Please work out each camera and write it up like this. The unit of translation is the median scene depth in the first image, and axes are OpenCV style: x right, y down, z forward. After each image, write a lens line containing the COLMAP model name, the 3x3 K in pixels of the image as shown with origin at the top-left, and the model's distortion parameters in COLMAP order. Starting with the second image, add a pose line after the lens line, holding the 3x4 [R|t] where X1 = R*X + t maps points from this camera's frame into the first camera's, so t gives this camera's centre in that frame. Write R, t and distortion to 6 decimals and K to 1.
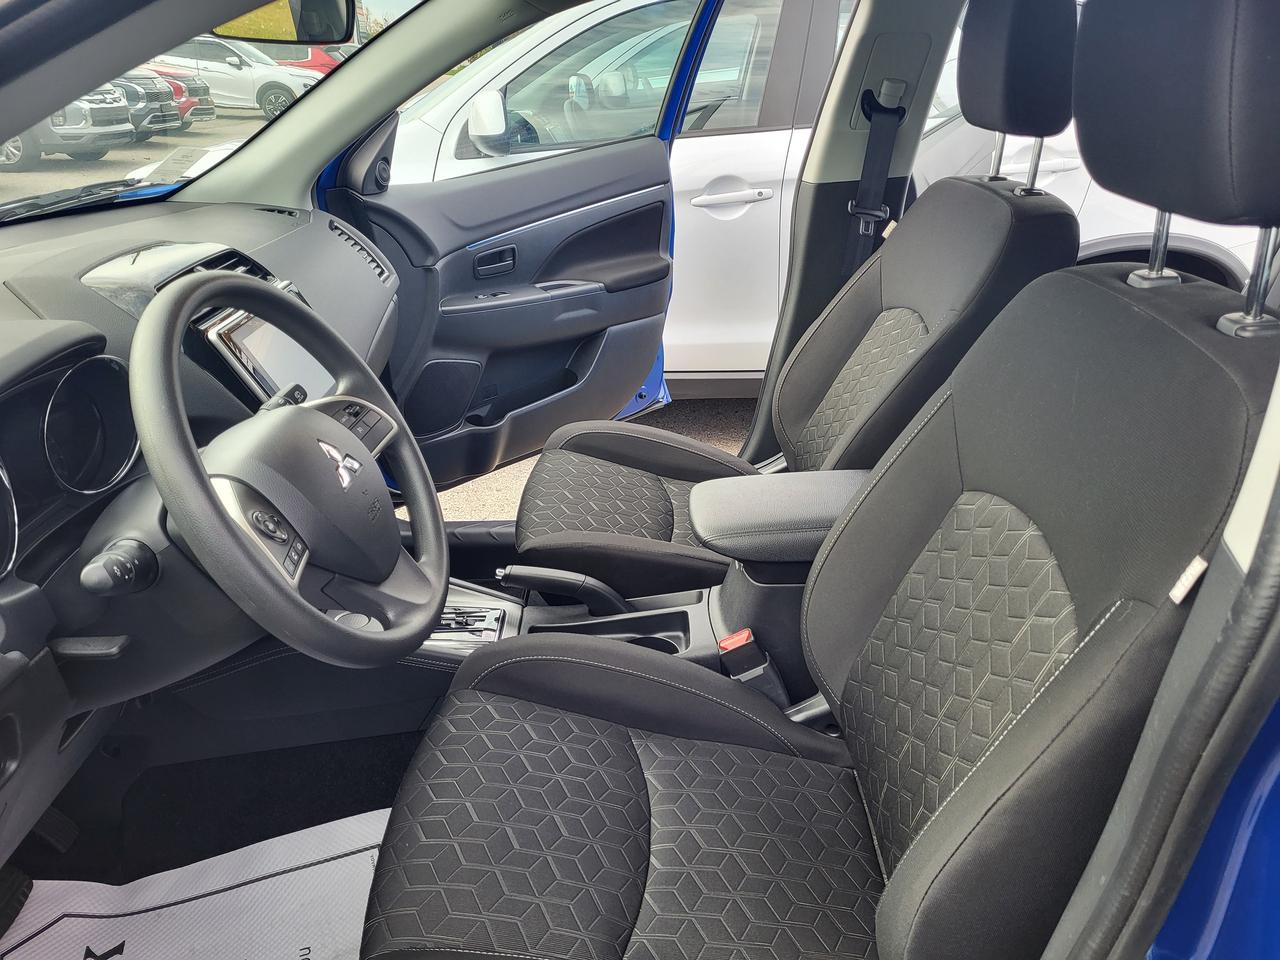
lens RADIAL K [[951.9, 0, 630.7], [0, 951.9, 475.9], [0, 0, 1]] dist [0.062926, -0.062150]
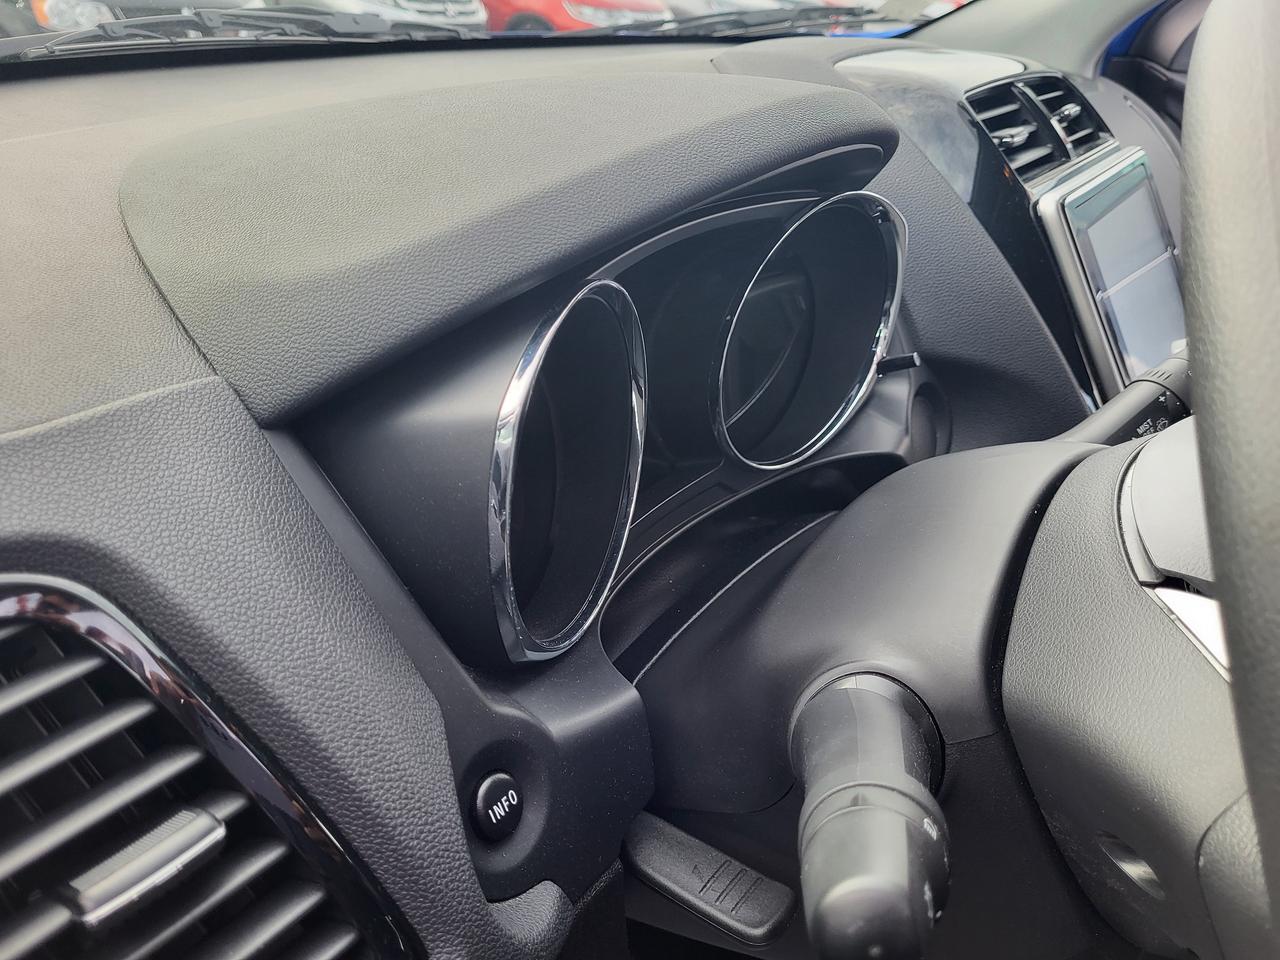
lens RADIAL K [[962.4, 0, 633.3], [0, 962.4, 471.1], [0, 0, 1]] dist [0.036845, -0.025499]
pose [[0.830670, 0.294062, -0.472774, -0.215597], [-0.276068, 0.954947, 0.108916, -0.009207], [0.483502, 0.040045, 0.874427, 0.306052]]
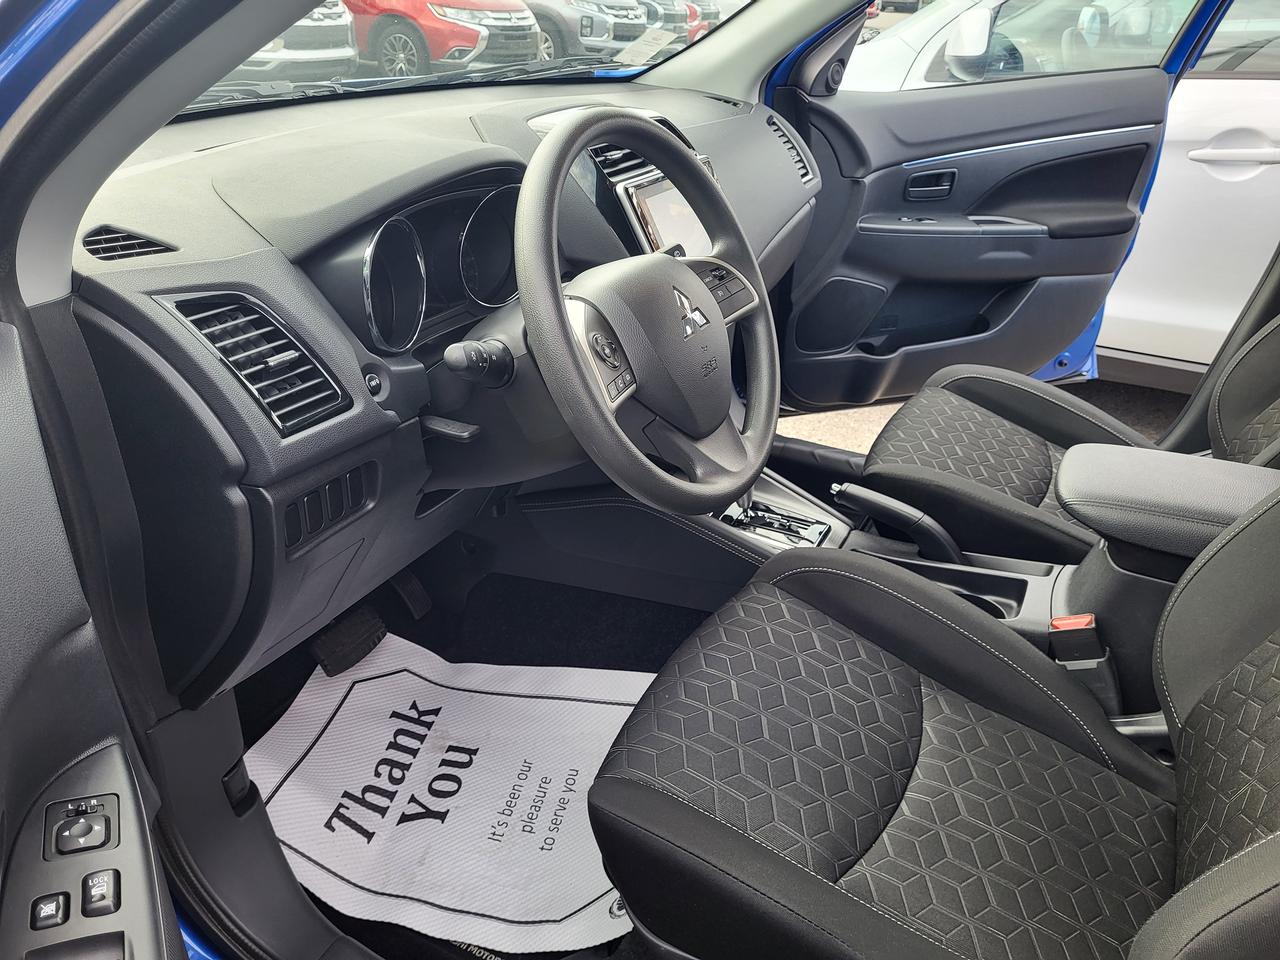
lens RADIAL K [[962.4, 0, 633.3], [0, 962.4, 471.1], [0, 0, 1]] dist [0.036845, -0.025499]
pose [[0.890869, 0.249004, -0.379933, 0.038812], [-0.230501, 0.968496, 0.094262, 0.033518], [0.391435, 0.003600, 0.920199, 0.017065]]
